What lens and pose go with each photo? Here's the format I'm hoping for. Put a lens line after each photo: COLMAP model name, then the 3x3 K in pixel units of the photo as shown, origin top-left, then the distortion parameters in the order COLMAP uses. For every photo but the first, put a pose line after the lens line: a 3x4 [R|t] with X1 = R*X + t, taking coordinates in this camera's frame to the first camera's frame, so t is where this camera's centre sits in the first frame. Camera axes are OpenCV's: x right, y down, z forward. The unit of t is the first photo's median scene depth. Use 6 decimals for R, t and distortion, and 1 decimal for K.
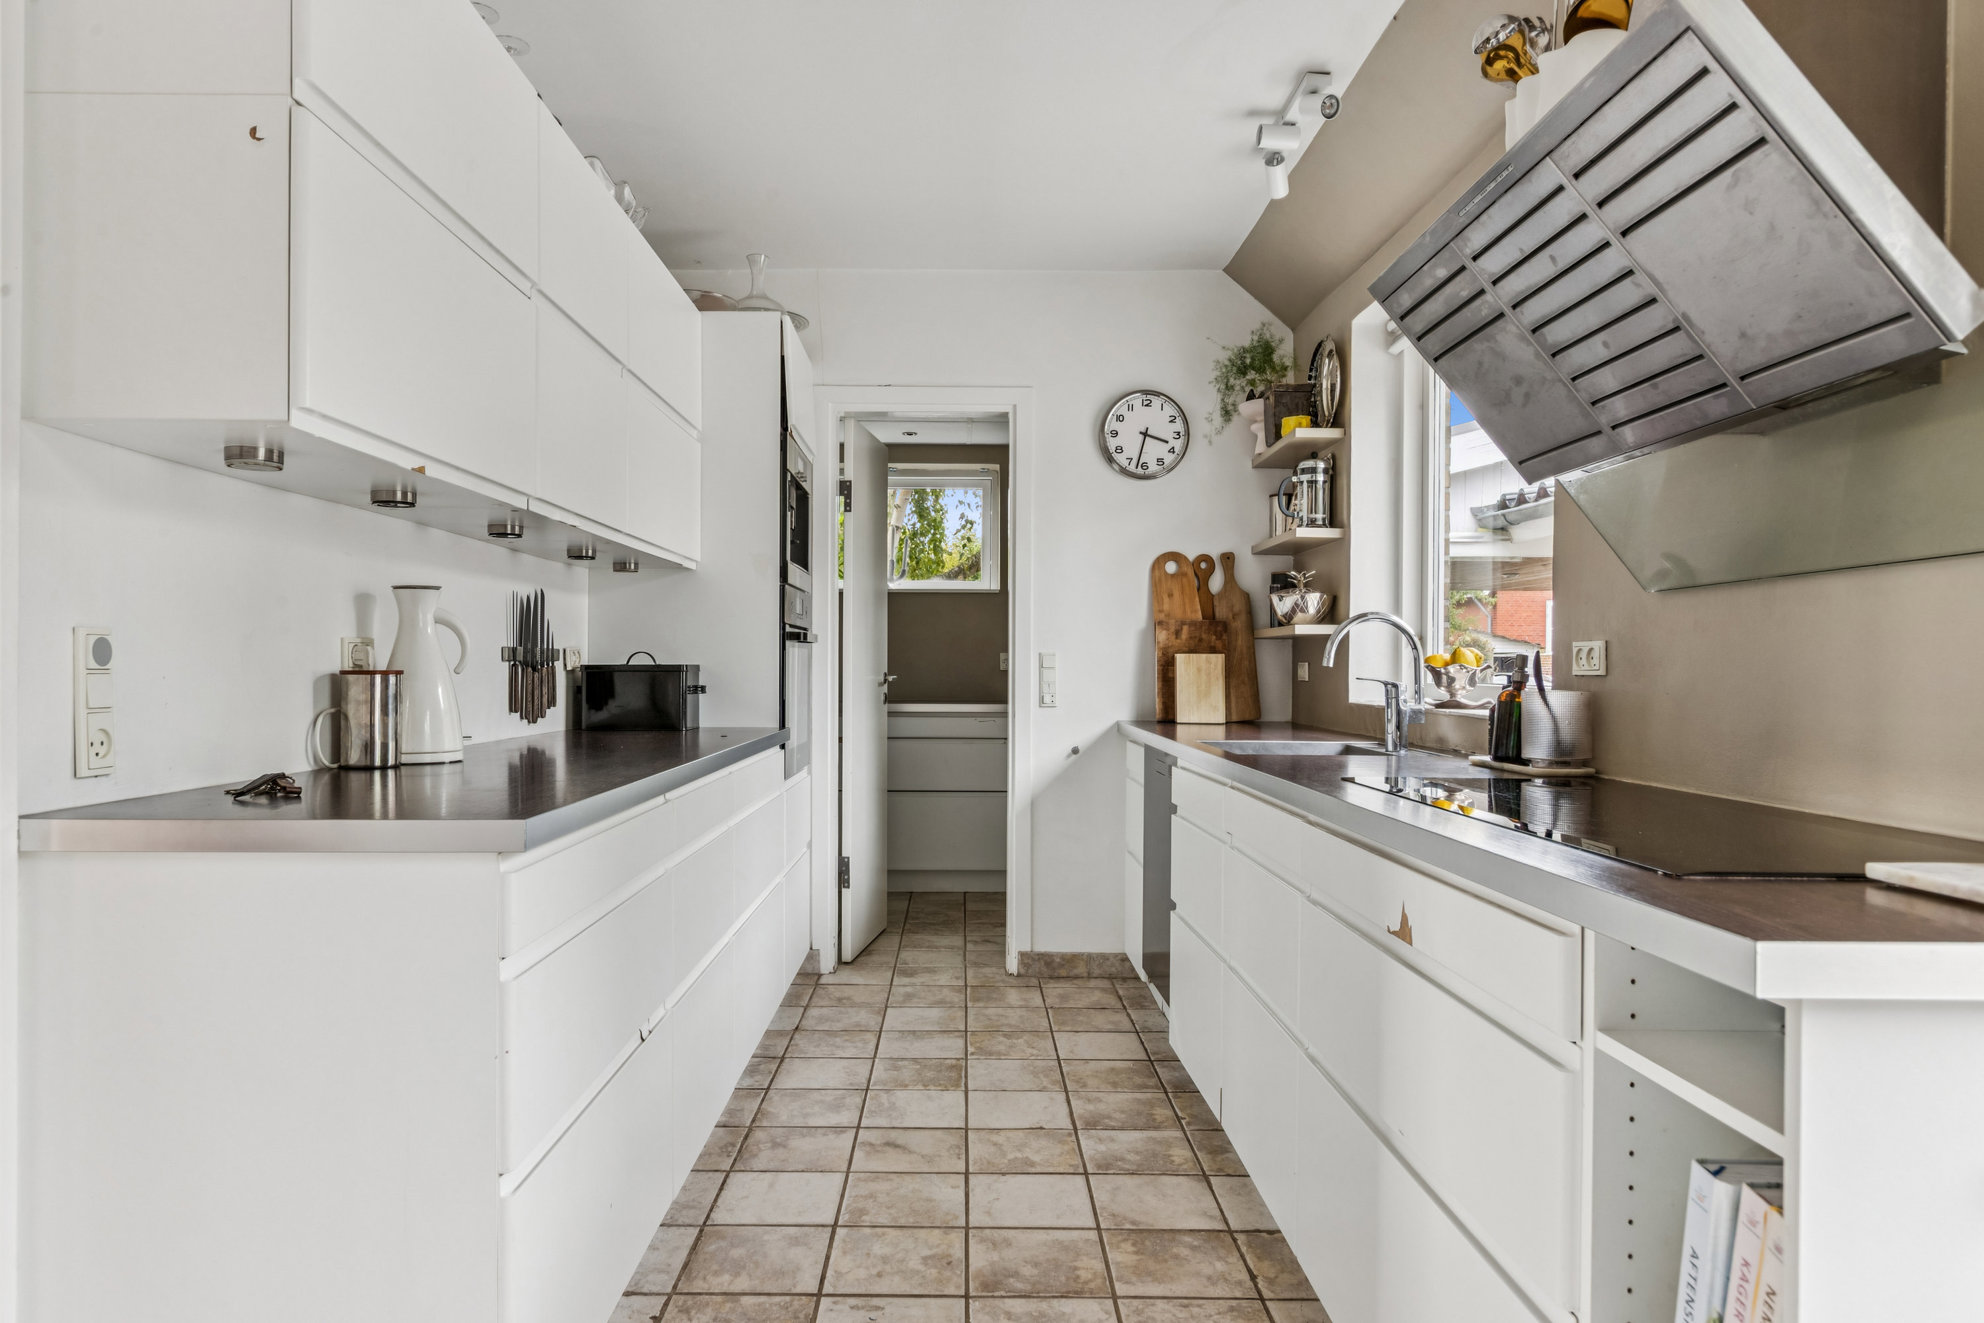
lens RADIAL K [[1322.6, 0, 992.0], [0, 1322.6, 661.5], [0, 0, 1]] dist [0.000768, 0.000197]
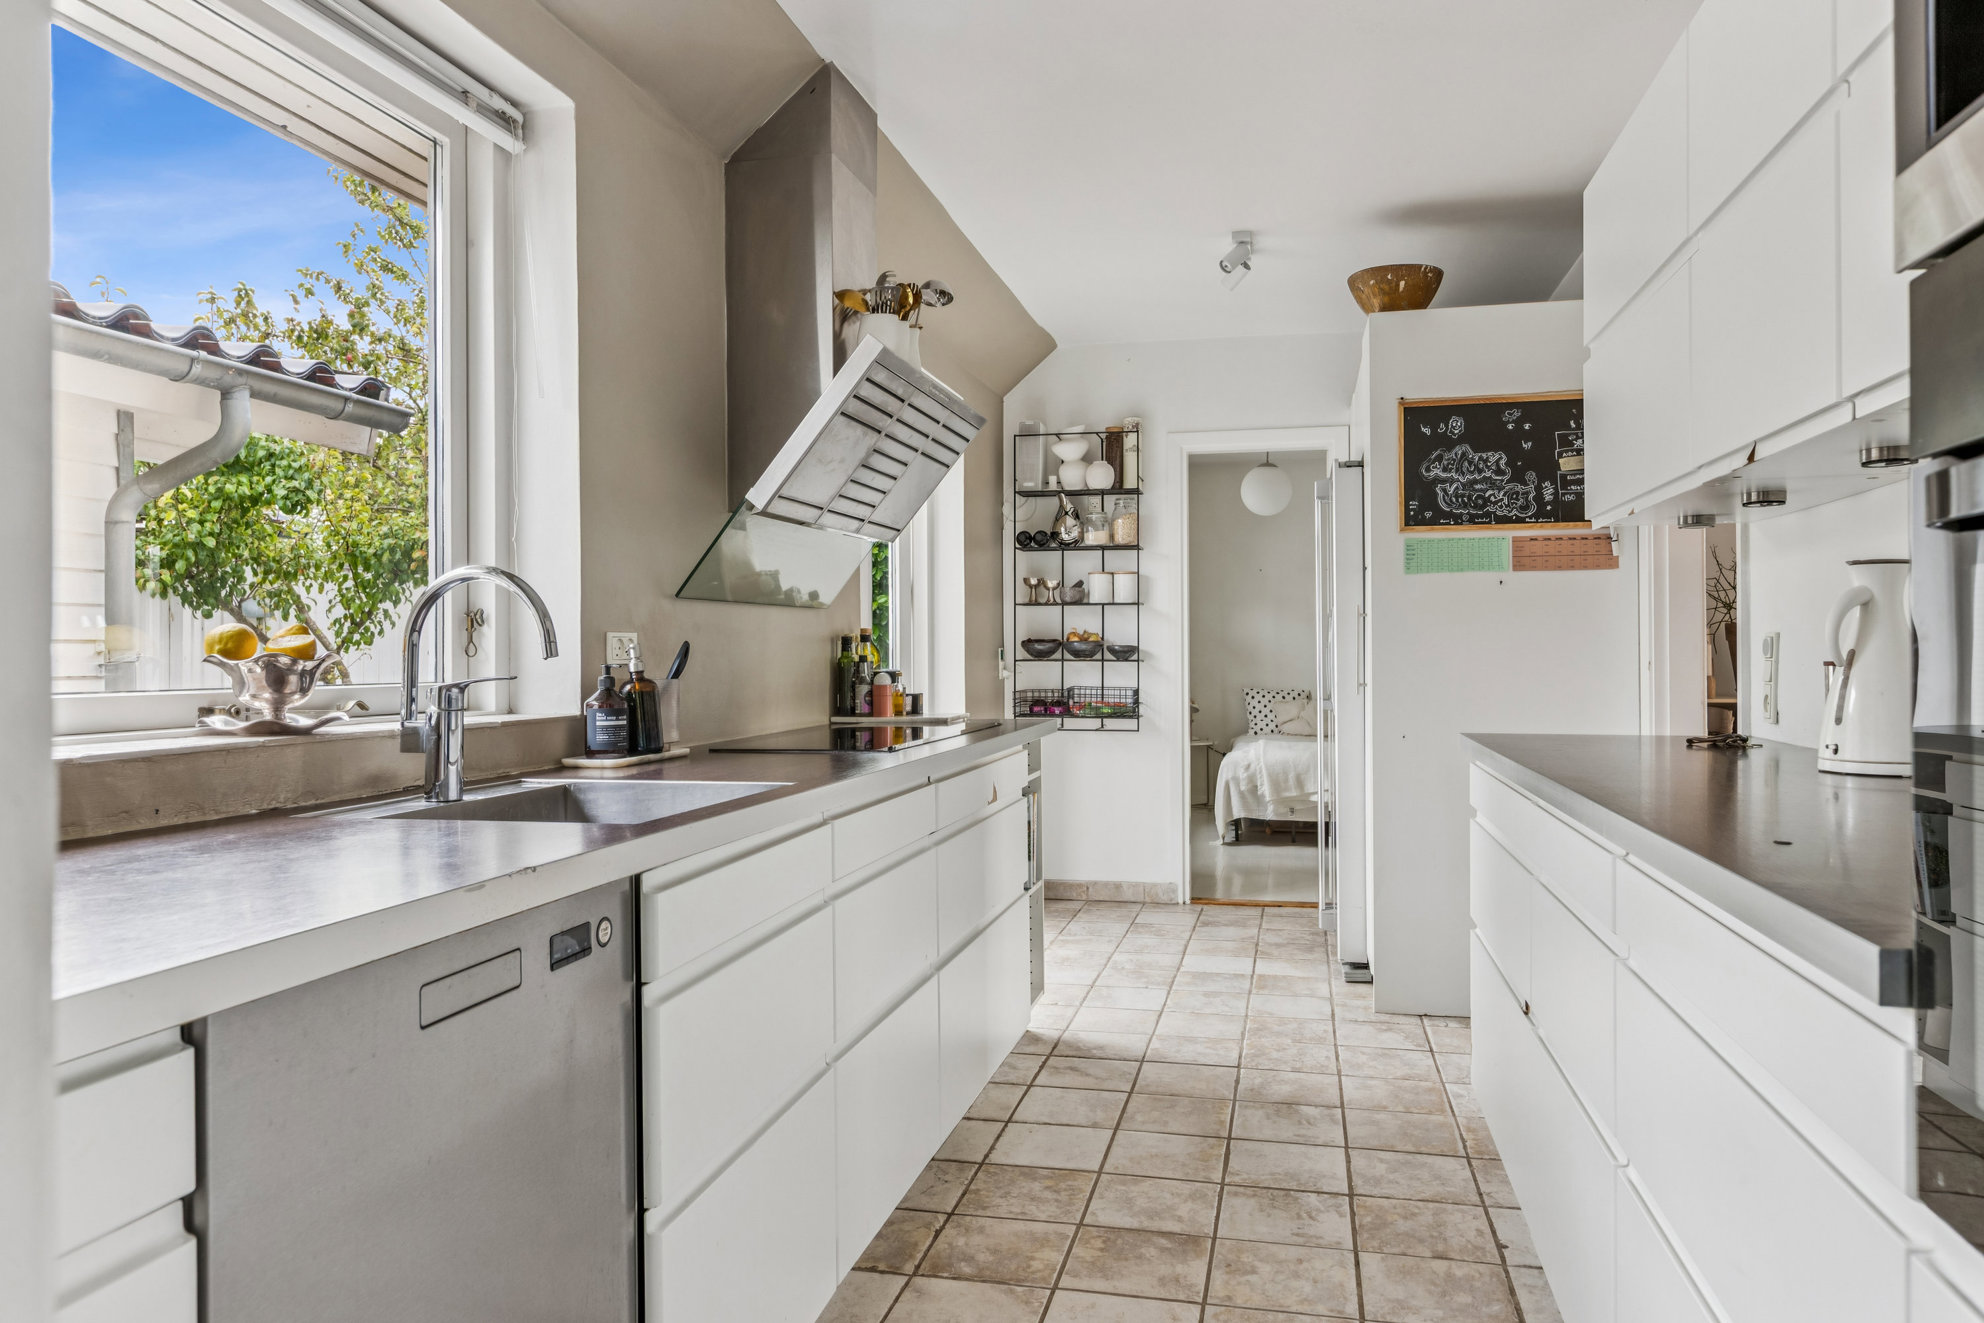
lens RADIAL K [[1364.2, 0, 992.0], [0, 1364.2, 661.5], [0, 0, 1]] dist [-0.003173, -0.000751]
pose [[-0.970776, 0.001114, 0.239985, -0.104750], [0.000573, 0.999997, -0.002322, 0.011290], [-0.239987, -0.002117, -0.970774, 2.019749]]
